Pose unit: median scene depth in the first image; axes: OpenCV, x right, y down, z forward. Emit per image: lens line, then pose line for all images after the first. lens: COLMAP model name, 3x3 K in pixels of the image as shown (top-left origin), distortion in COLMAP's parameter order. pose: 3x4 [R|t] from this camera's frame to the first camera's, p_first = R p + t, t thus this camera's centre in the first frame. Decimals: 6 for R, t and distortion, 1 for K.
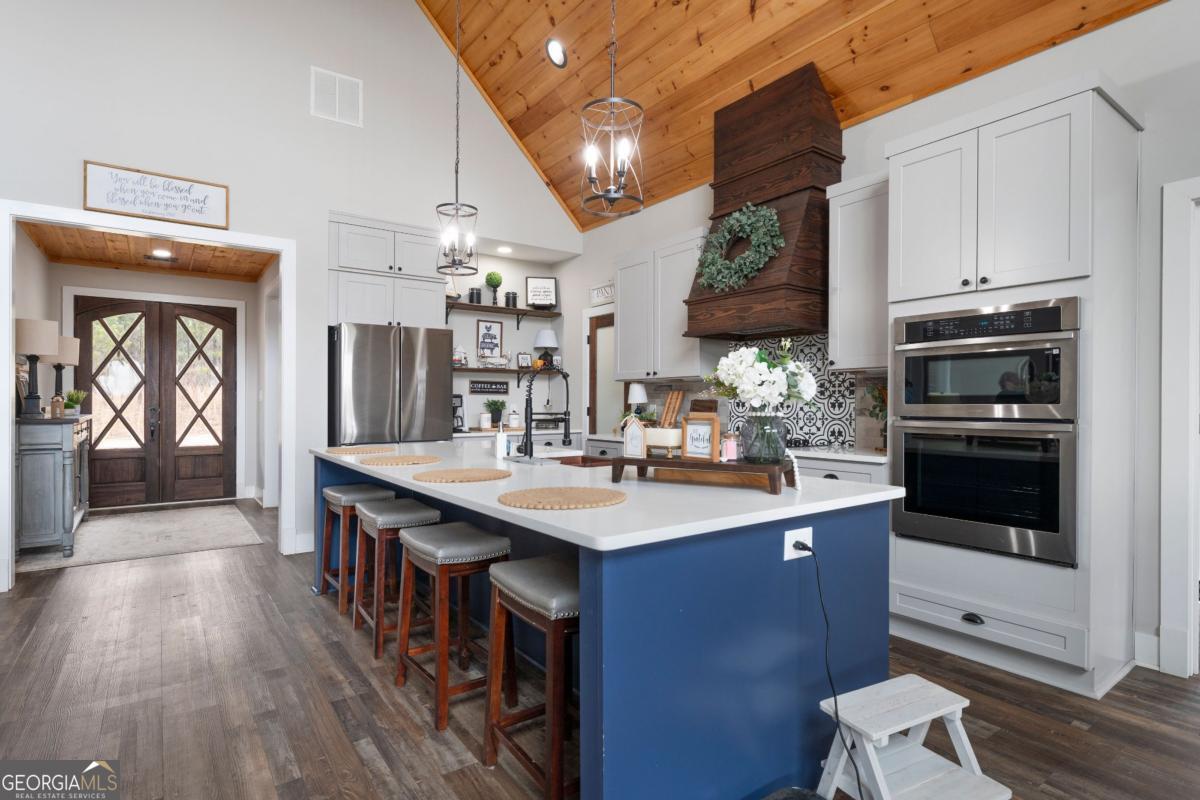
lens RADIAL K [[594.3, 0, 596.1], [0, 594.3, 395.6], [0, 0, 1]] dist [0.006026, 0.001086]
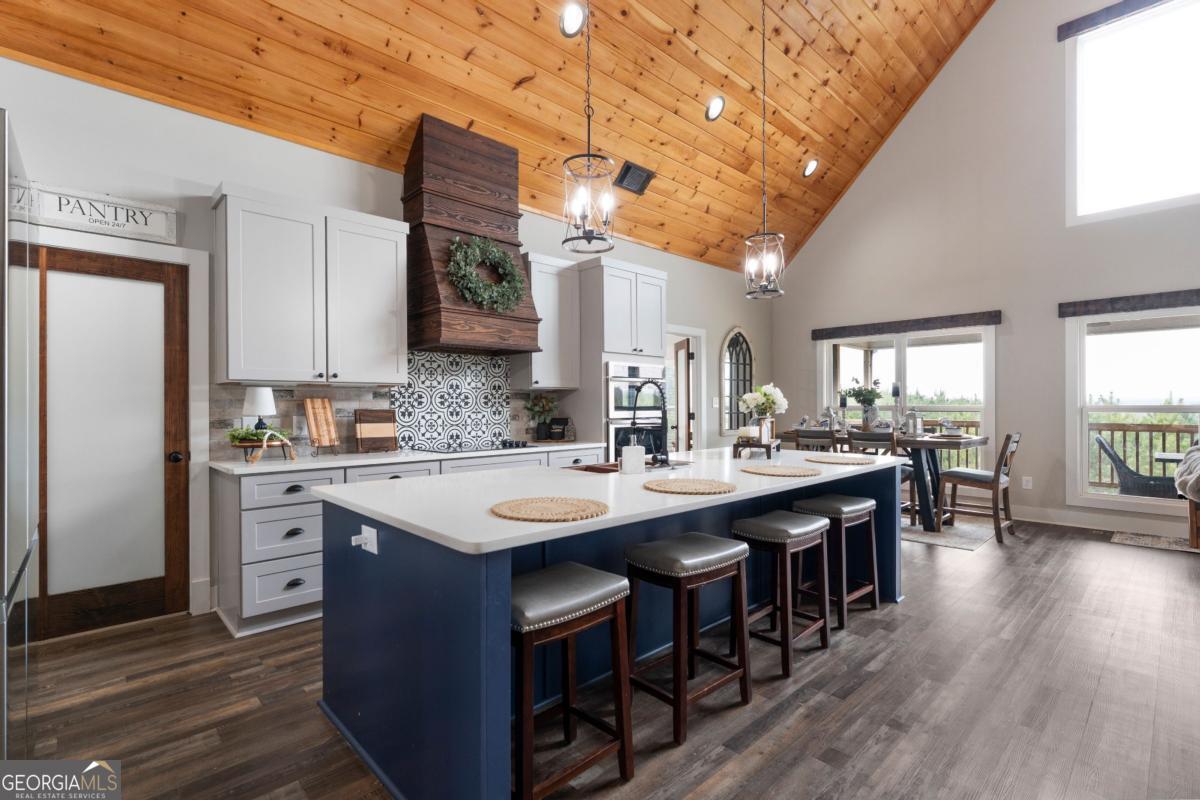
lens RADIAL K [[560.5, 0, 588.8], [0, 560.5, 402.4], [0, 0, 1]] dist [-0.003696, 0.000269]
pose [[-0.118850, 0.008318, 0.992877, -0.817077], [-0.004482, 0.999950, -0.008914, 0.002828], [-0.992902, -0.005510, -0.118807, 0.932576]]
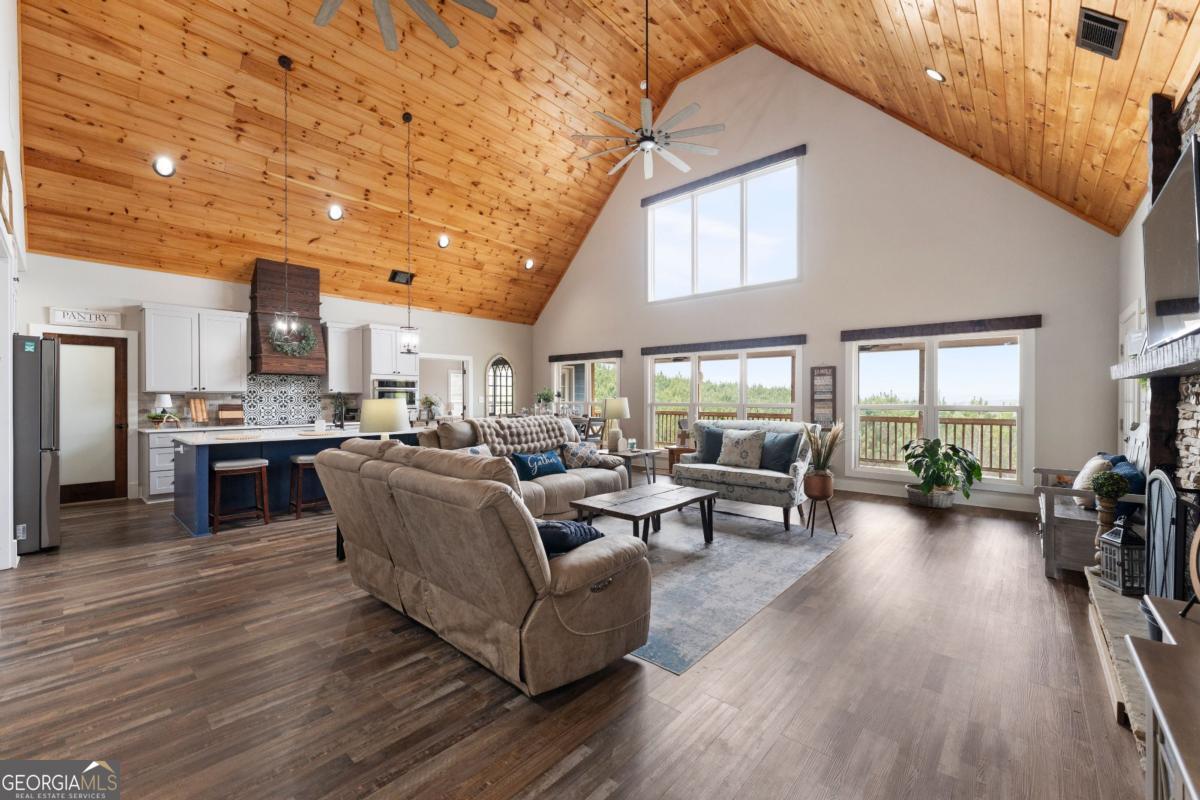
lens RADIAL K [[482.2, 0, 583.7], [0, 482.2, 398.5], [0, 0, 1]] dist [-0.002360, 0.001001]
pose [[-0.197011, 0.005372, 0.980387, -1.736212], [-0.008057, 0.999942, -0.007098, -0.010930], [-0.980368, -0.009297, -0.196956, 0.285852]]
